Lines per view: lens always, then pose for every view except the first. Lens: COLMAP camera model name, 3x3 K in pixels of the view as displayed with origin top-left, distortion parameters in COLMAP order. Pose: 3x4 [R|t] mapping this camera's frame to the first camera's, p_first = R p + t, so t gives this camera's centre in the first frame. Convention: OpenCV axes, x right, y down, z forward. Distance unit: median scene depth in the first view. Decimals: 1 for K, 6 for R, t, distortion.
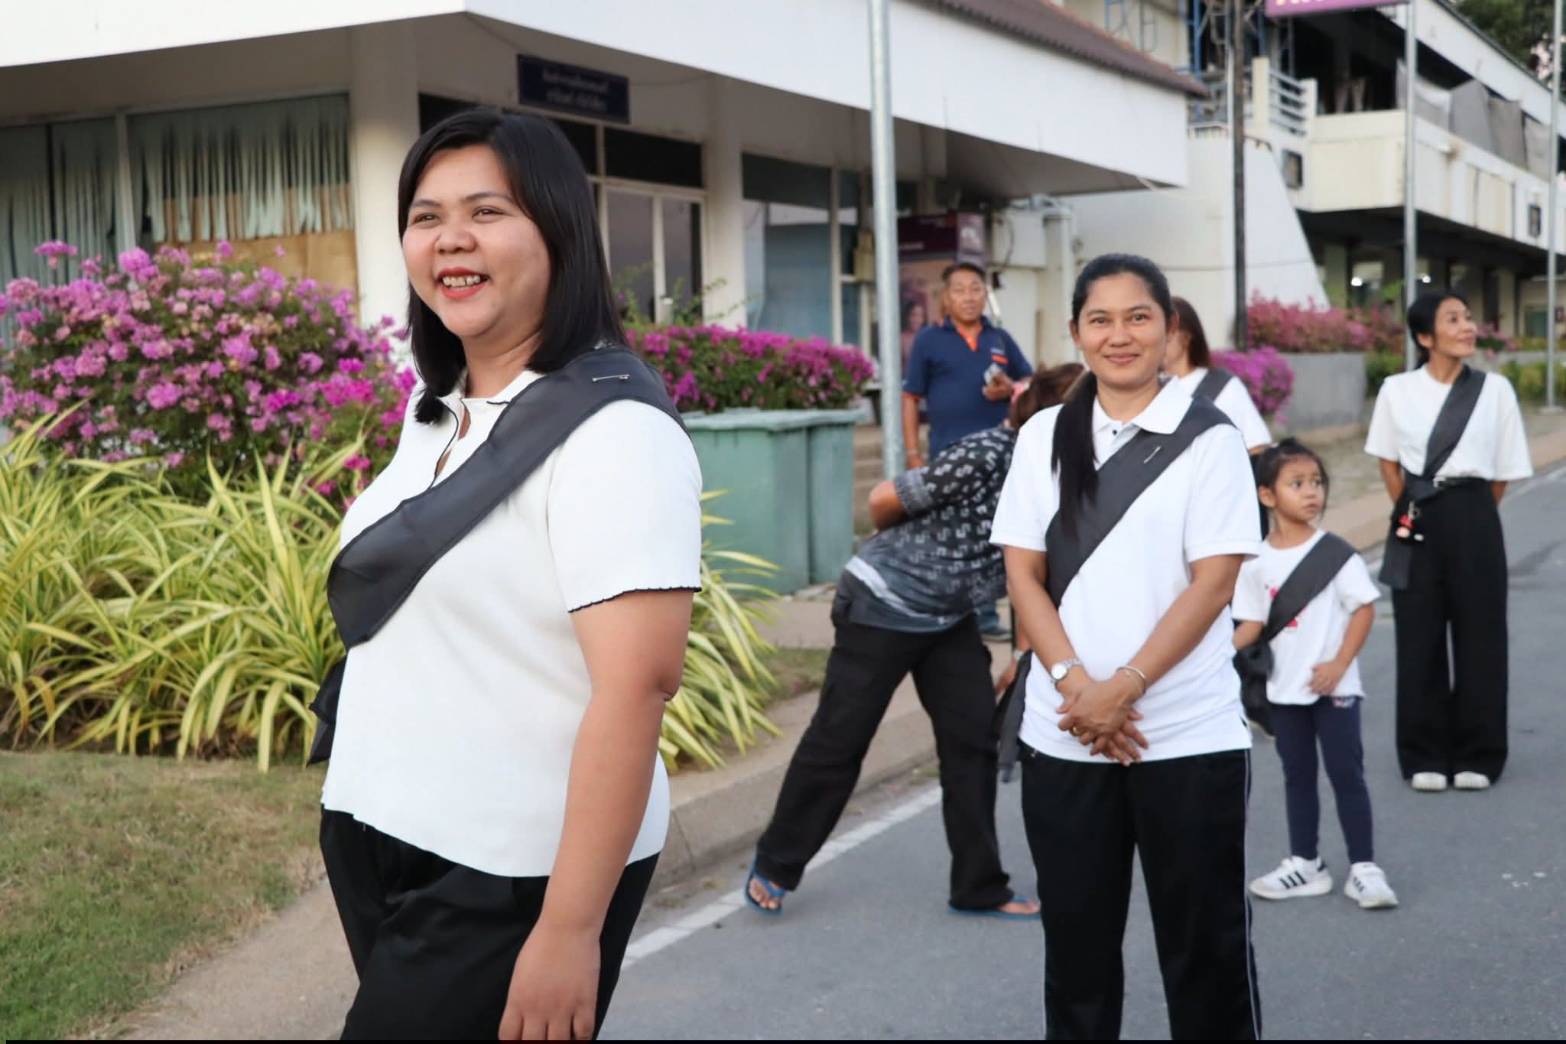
lens RADIAL K [[1863.4, 0, 783.0], [0, 1863.4, 522.0], [0, 0, 1]] dist [0.037802, 0.046576]
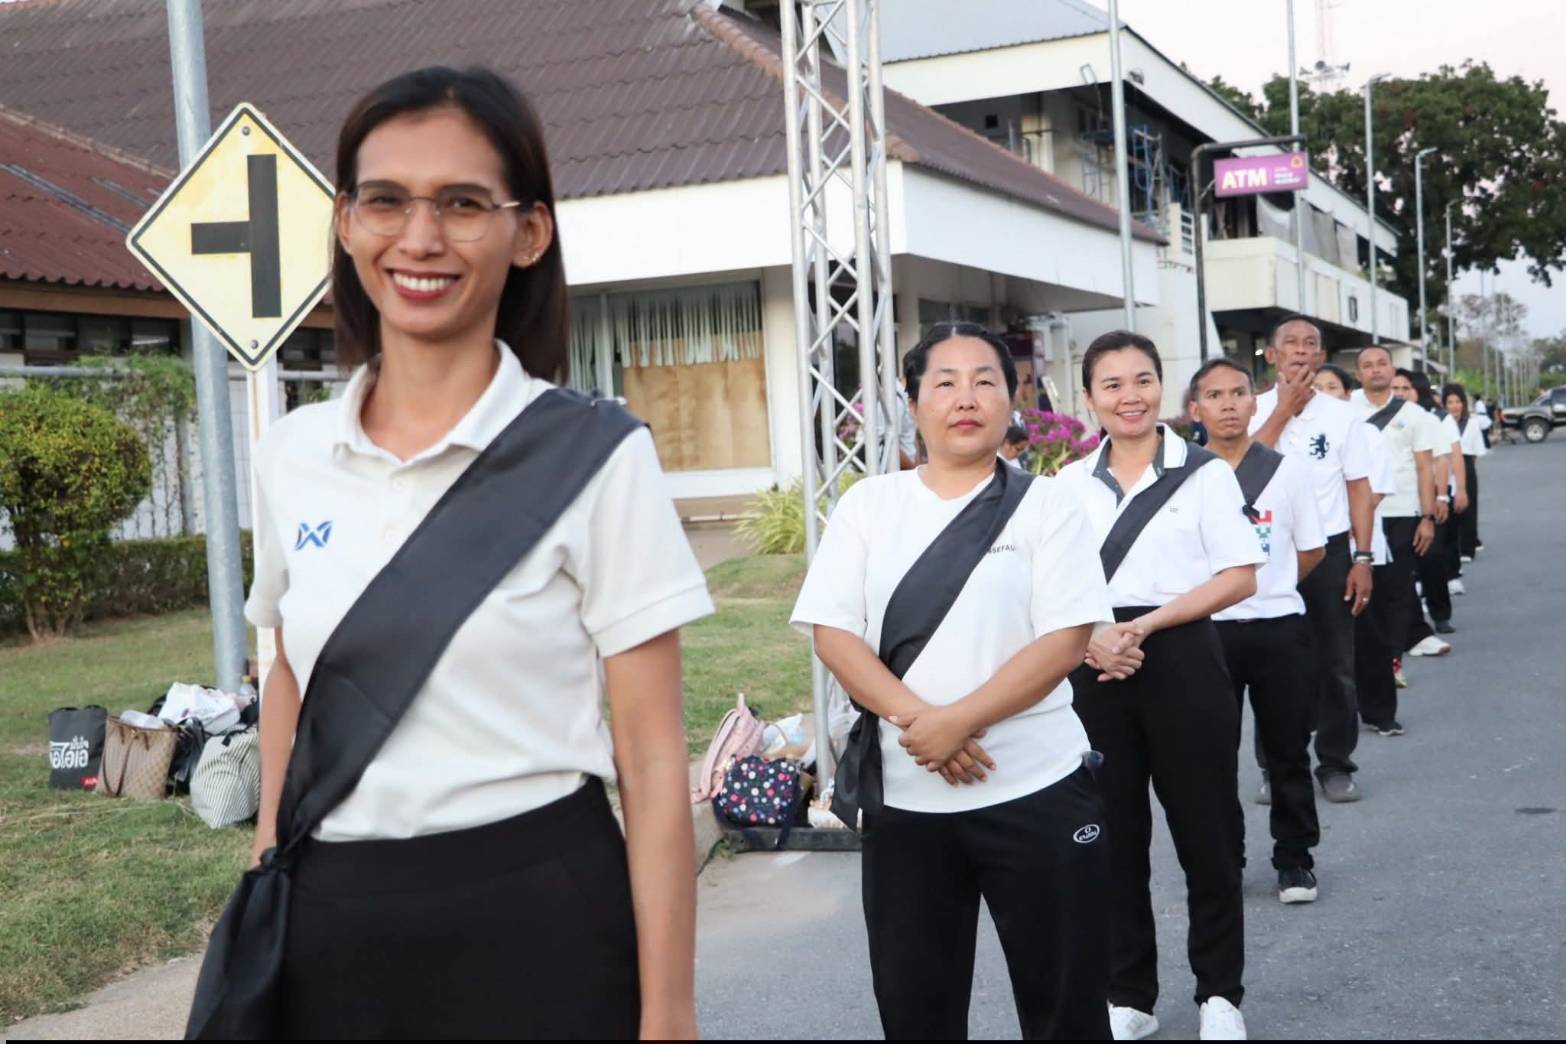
lens RADIAL K [[1863.4, 0, 783.0], [0, 1863.4, 522.0], [0, 0, 1]] dist [0.037802, 0.046576]
pose [[0.994288, -0.029218, 0.102651, -0.304766], [0.033269, 0.998724, -0.037983, 0.046782], [-0.101411, 0.041181, 0.993992, -0.549258]]
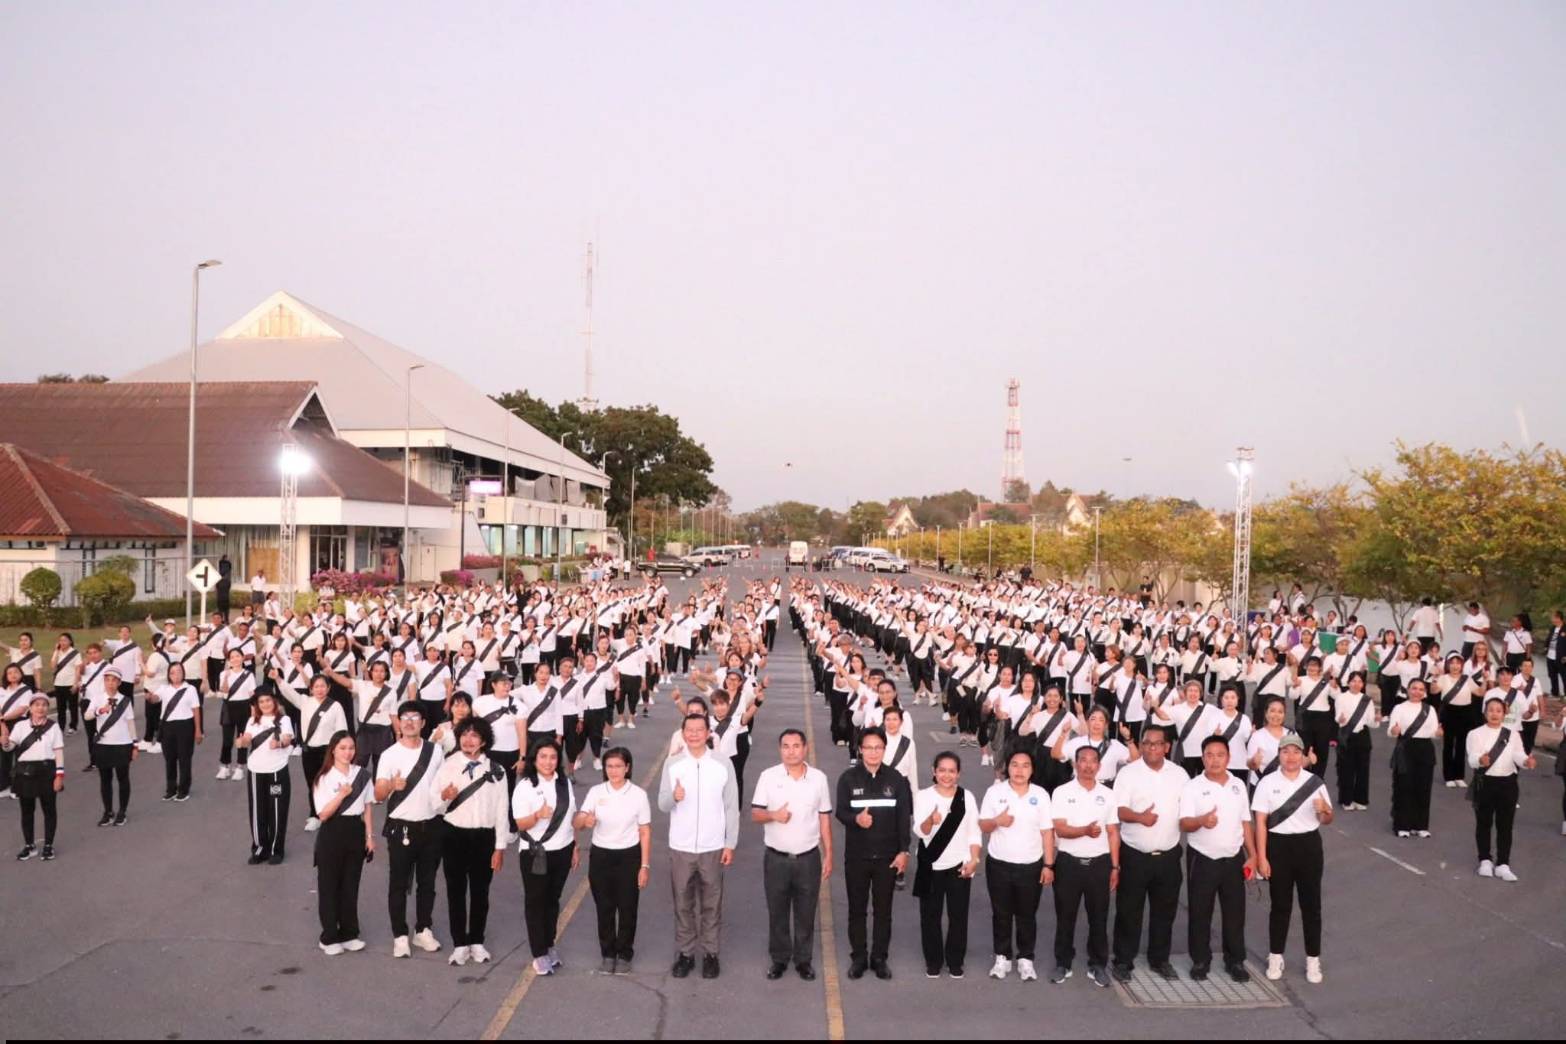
lens RADIAL K [[1875.1, 0, 783.0], [0, 1875.1, 522.0], [0, 0, 1]] dist [-0.004523, 0.461650]
pose [[0.954579, 0.032112, 0.296222, -0.383630], [-0.014072, 0.997925, -0.062834, 0.064419], [-0.297625, 0.055812, 0.953050, -3.498916]]
